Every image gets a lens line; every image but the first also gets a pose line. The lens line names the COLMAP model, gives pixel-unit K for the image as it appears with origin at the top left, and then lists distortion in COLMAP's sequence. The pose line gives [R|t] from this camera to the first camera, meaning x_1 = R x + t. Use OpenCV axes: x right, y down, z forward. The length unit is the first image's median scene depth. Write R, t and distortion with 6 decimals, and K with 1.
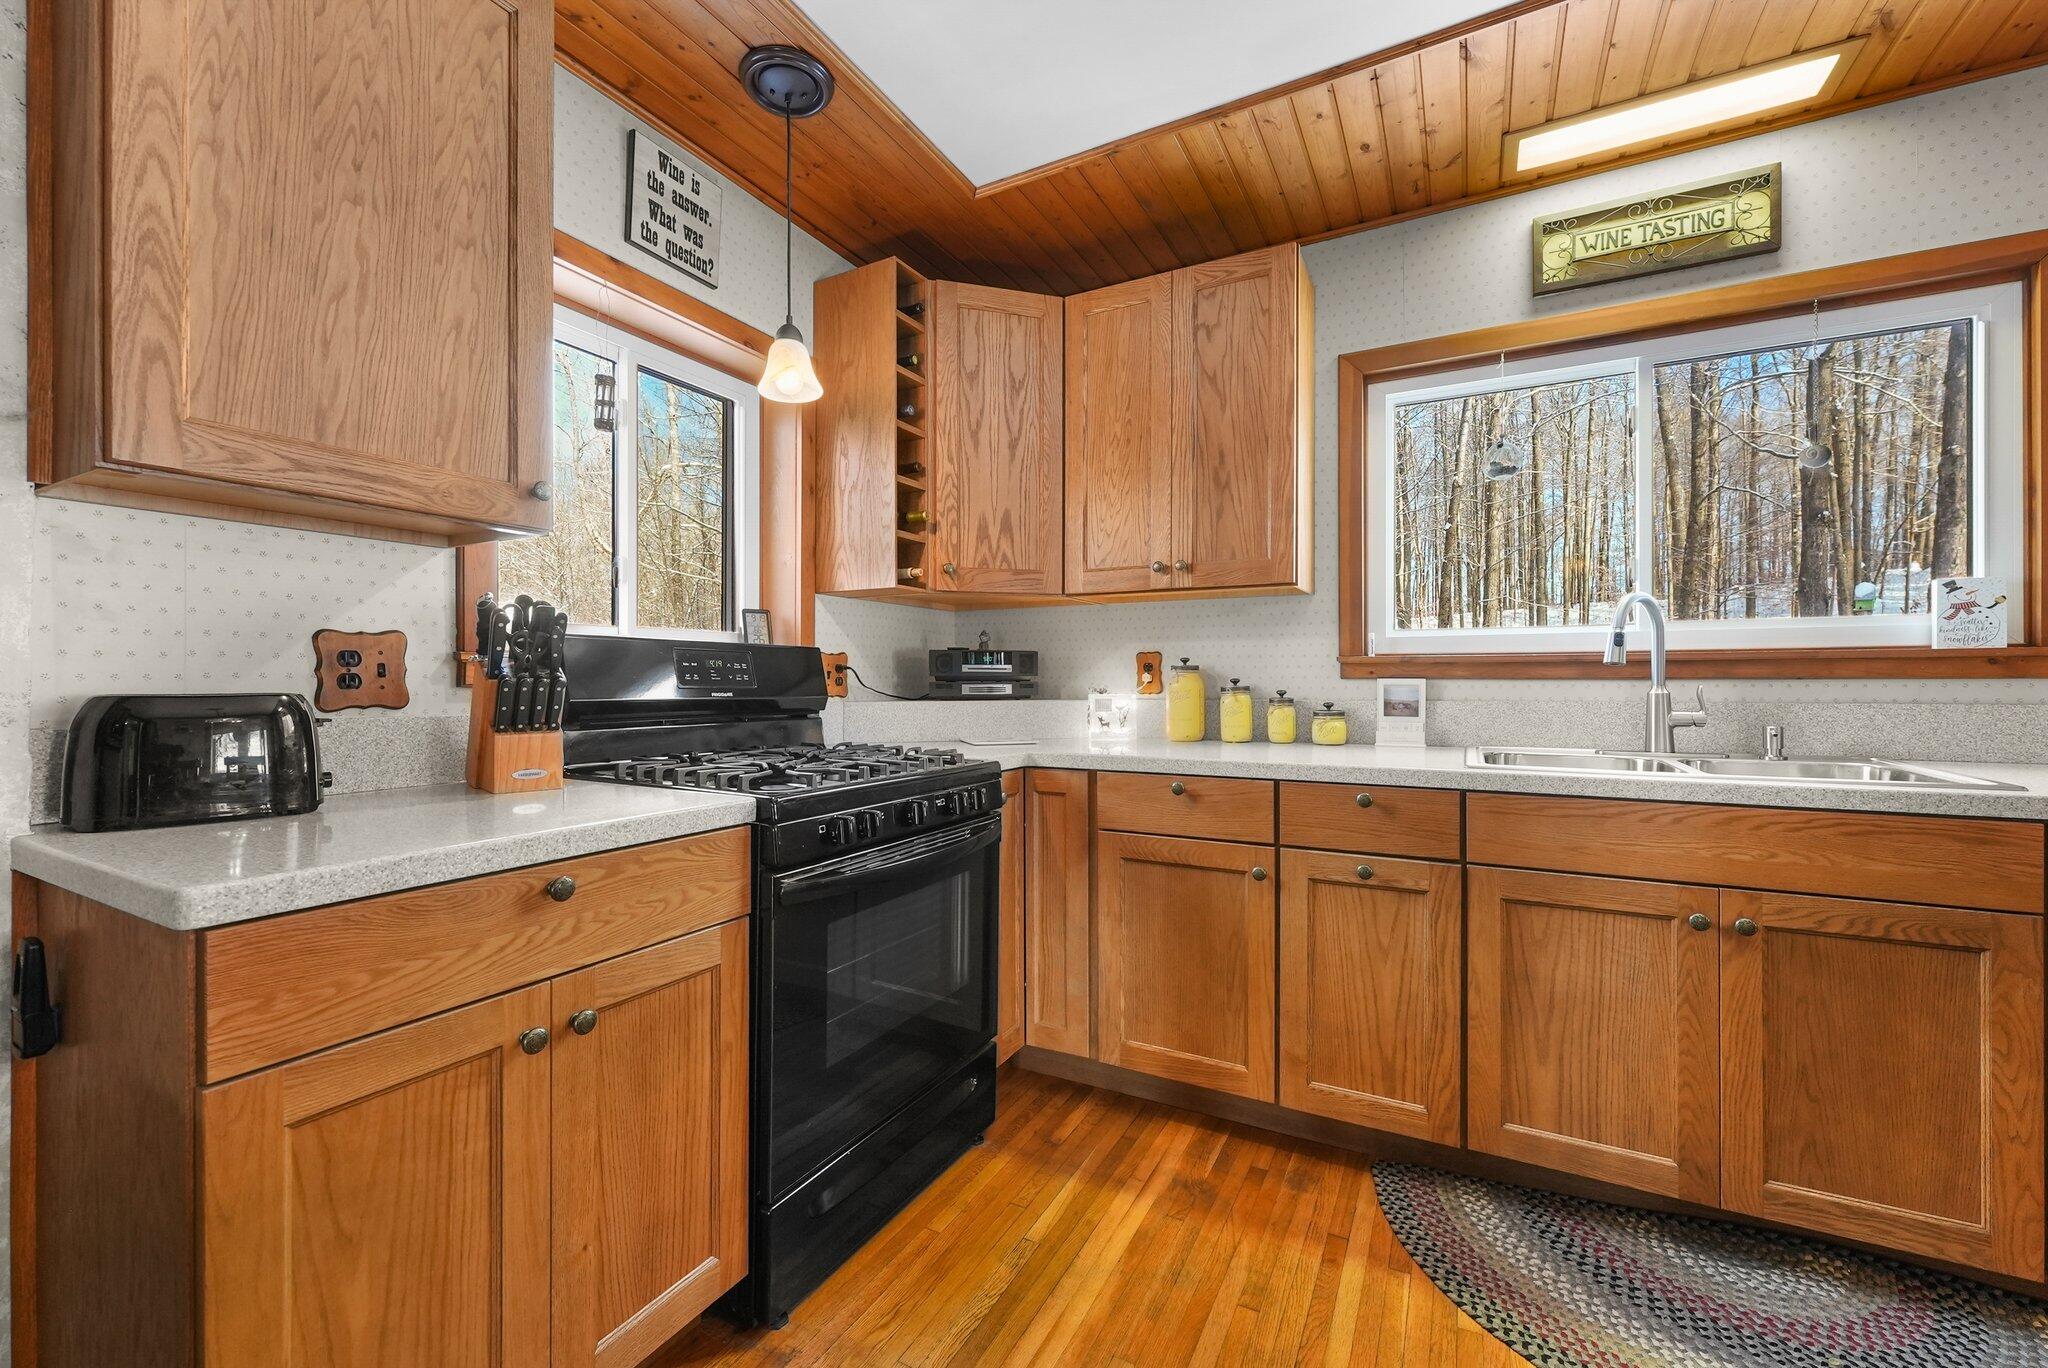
lens RADIAL K [[831.2, 0, 1020.1], [0, 831.2, 680.2], [0, 0, 1]] dist [-0.000464, 0.000261]
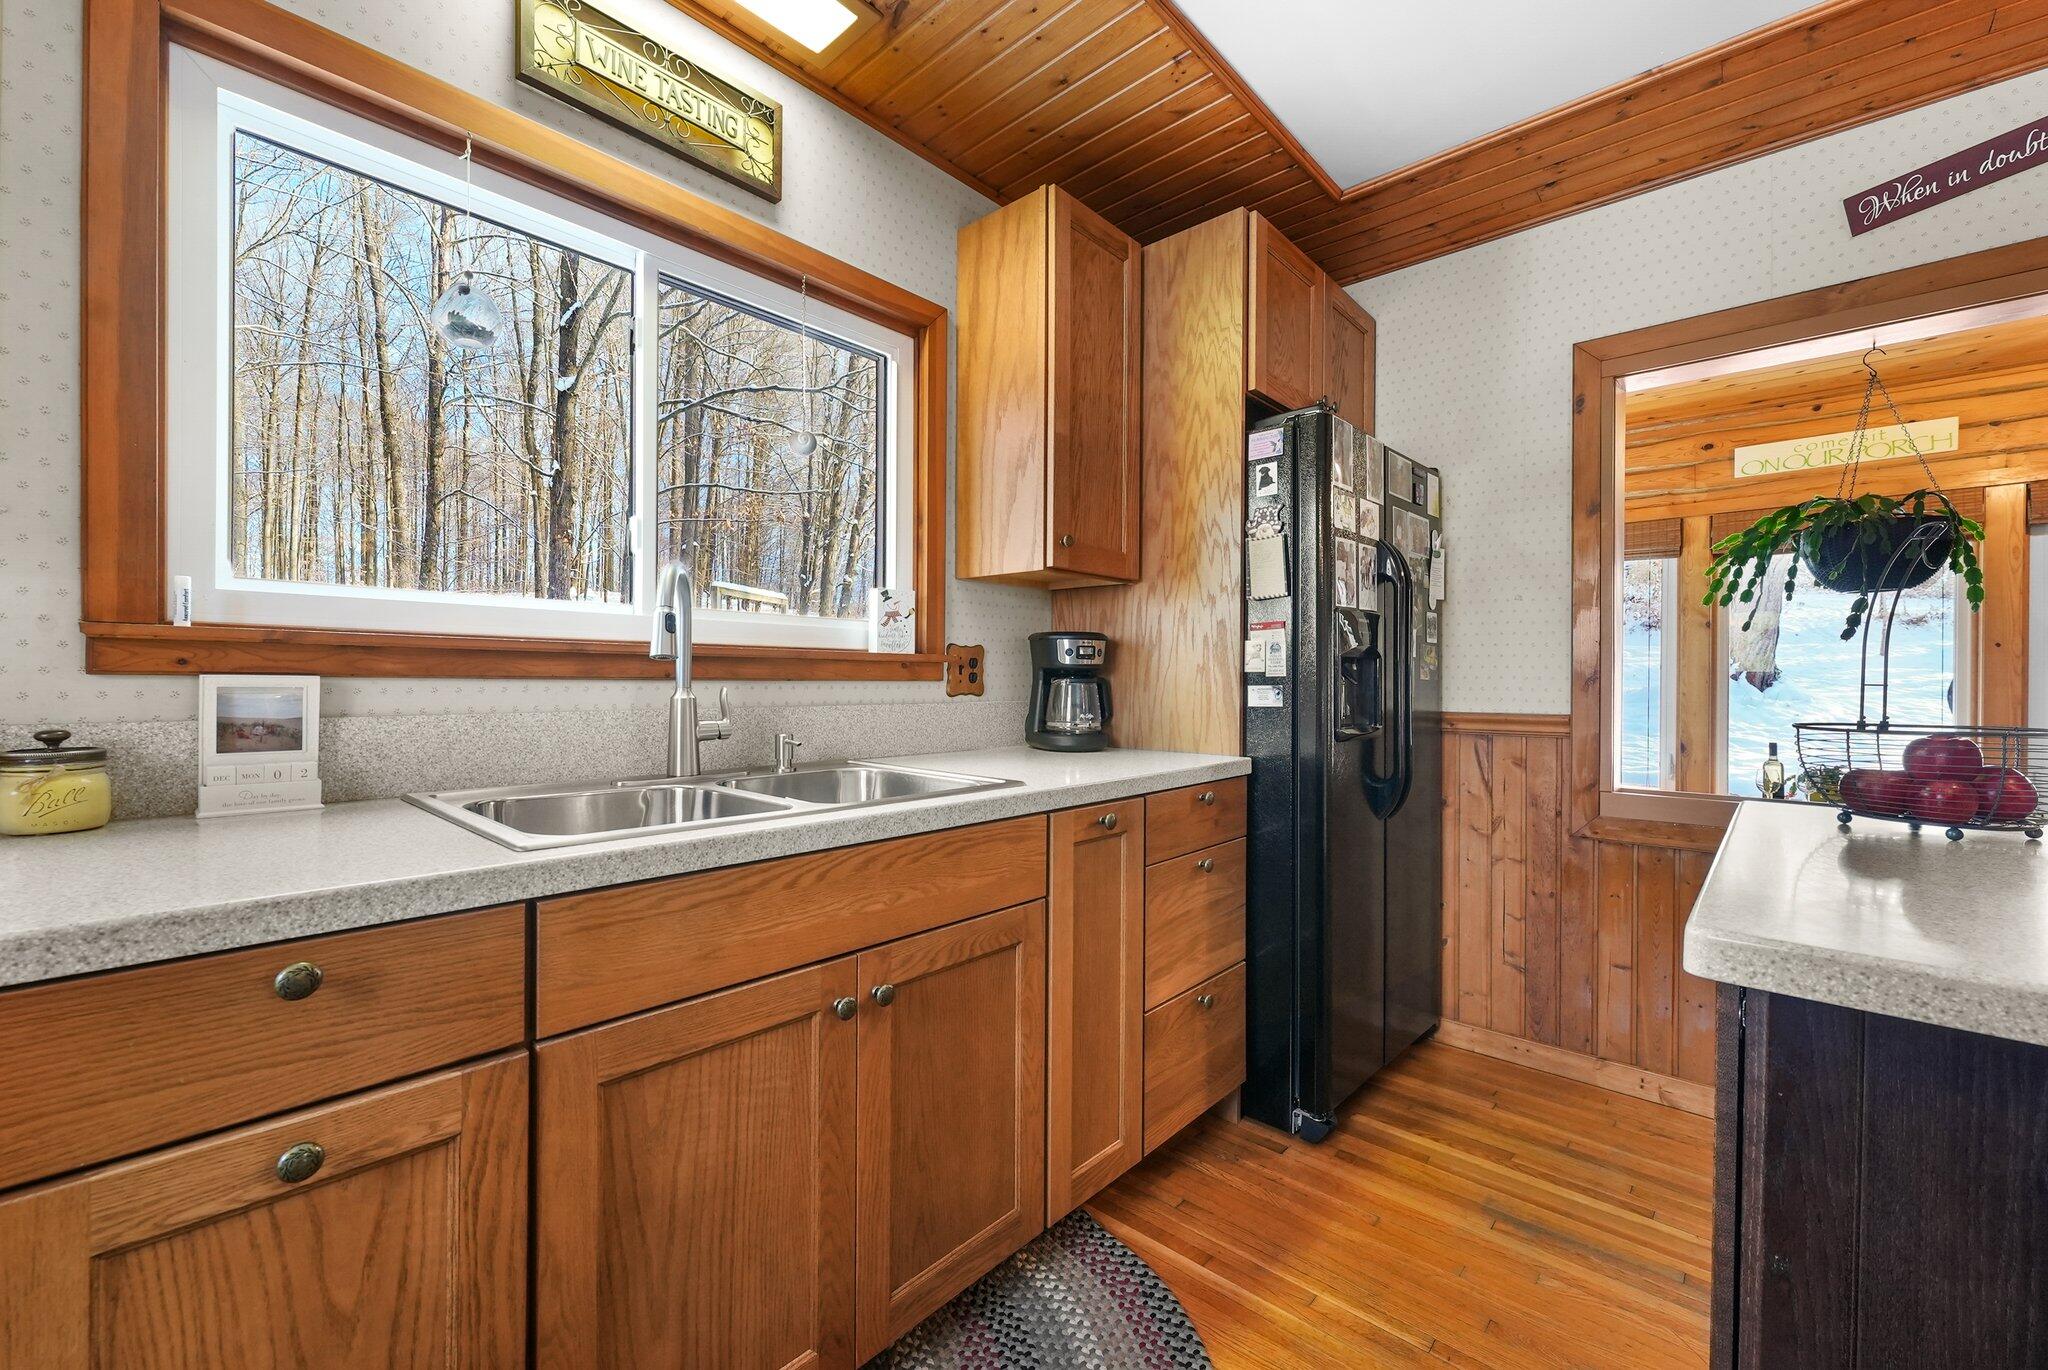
lens RADIAL K [[831.2, 0, 1013.7], [0, 831.2, 684.6], [0, 0, 1]] dist [-0.000464, 0.000261]
pose [[0.248002, -0.001177, 0.968759, 0.110428], [-0.007983, 0.999963, 0.003259, -0.001984], [-0.968727, -0.008541, 0.247984, 0.551637]]
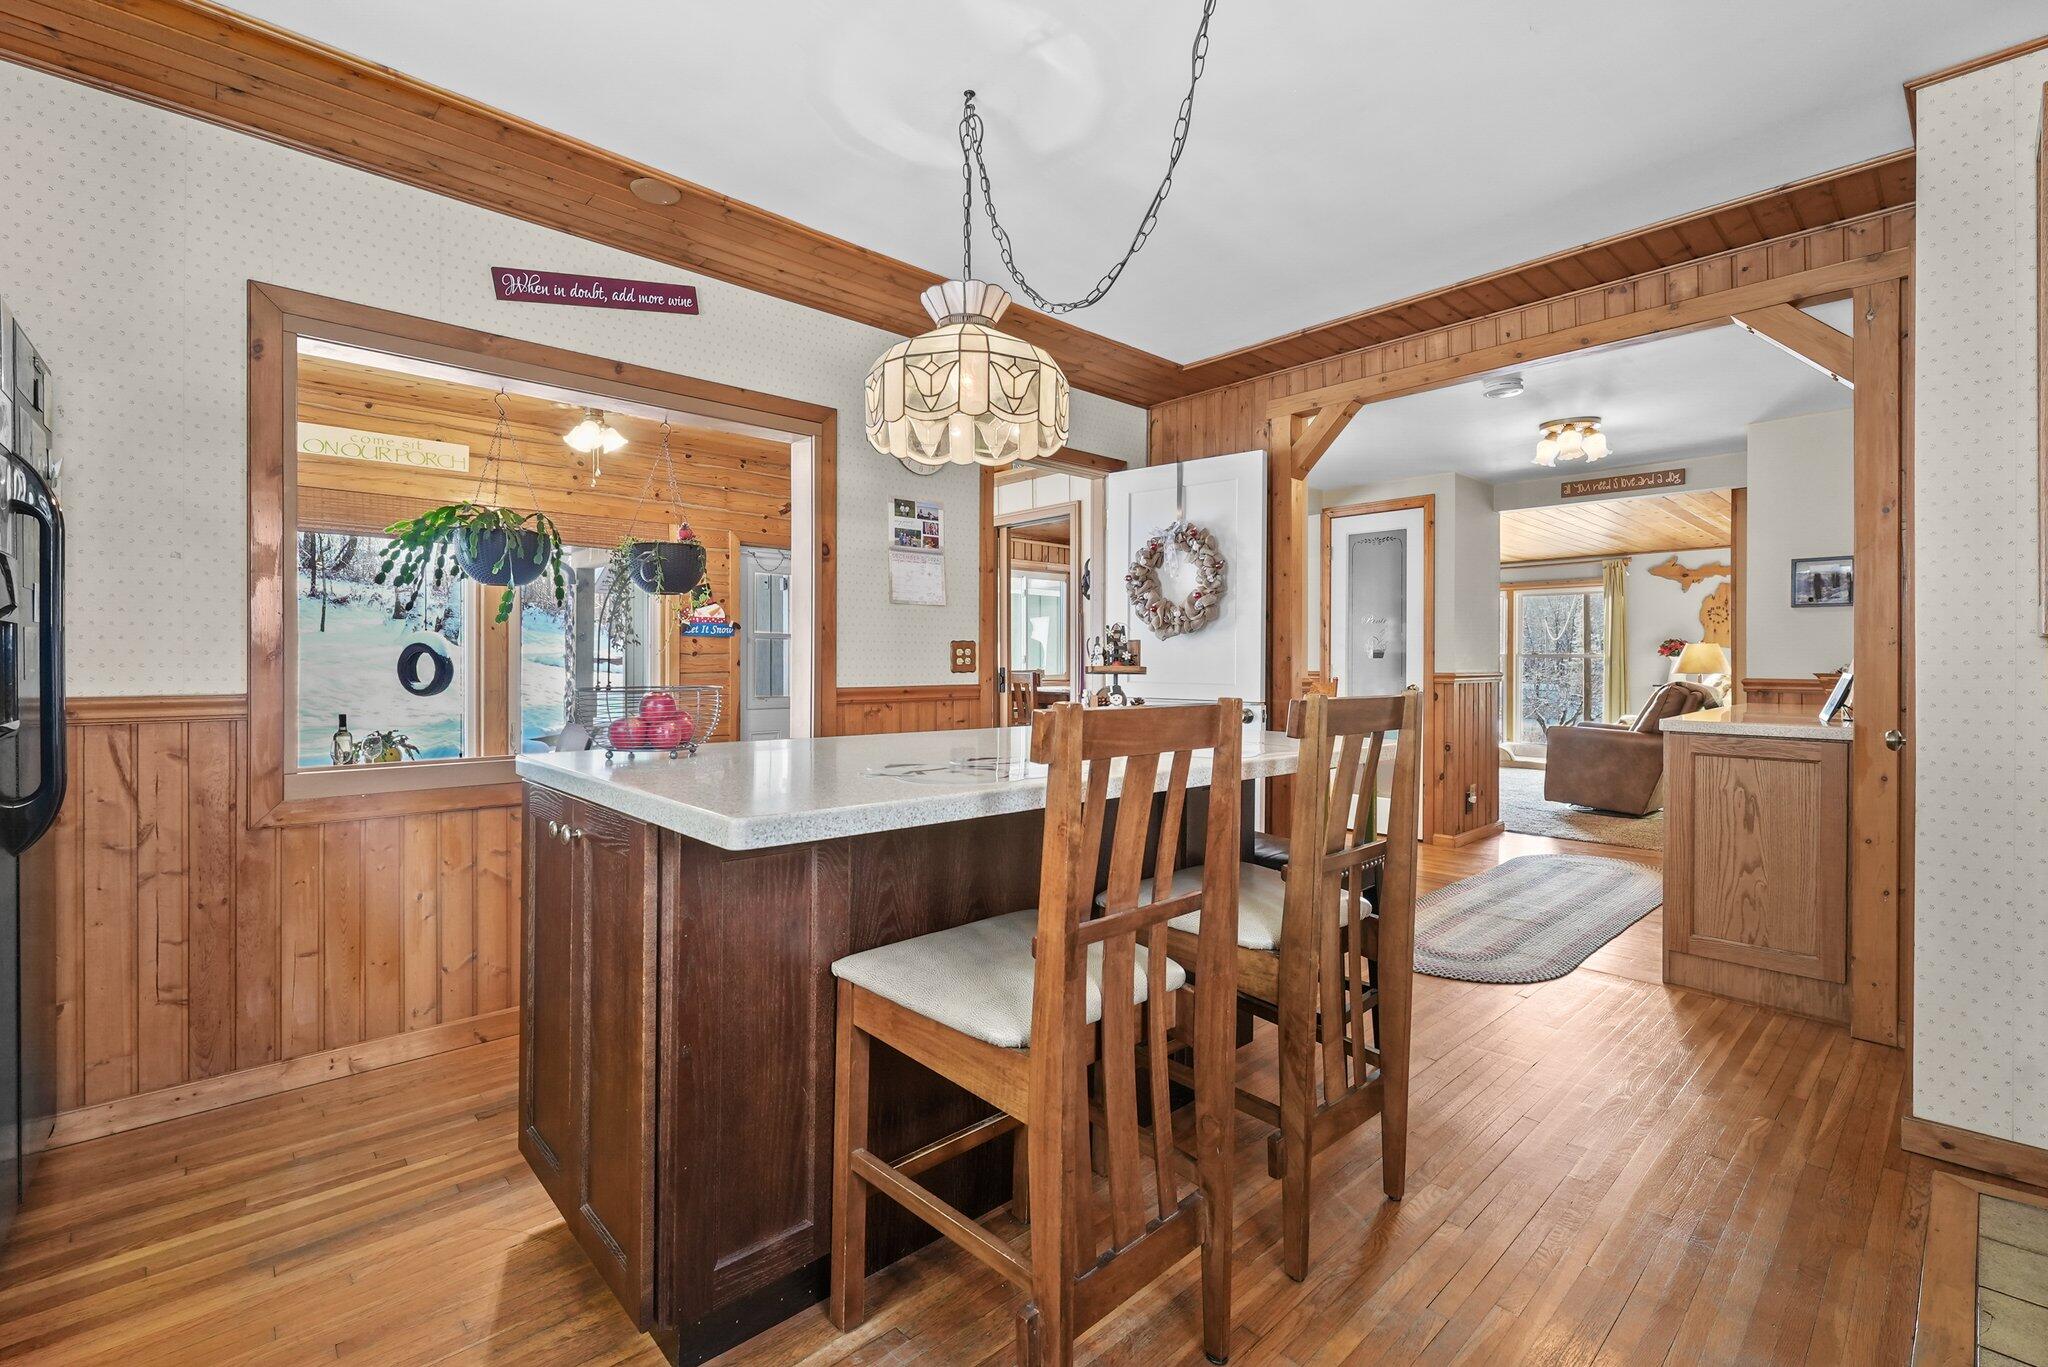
lens RADIAL K [[897.8, 0, 1015.3], [0, 897.8, 662.2], [0, 0, 1]] dist [-0.012310, 0.000383]
pose [[-0.948381, -0.001338, 0.317130, 0.164009], [-0.002049, 0.999996, -0.001910, -0.001378], [-0.317126, -0.002461, -0.948380, 0.815397]]
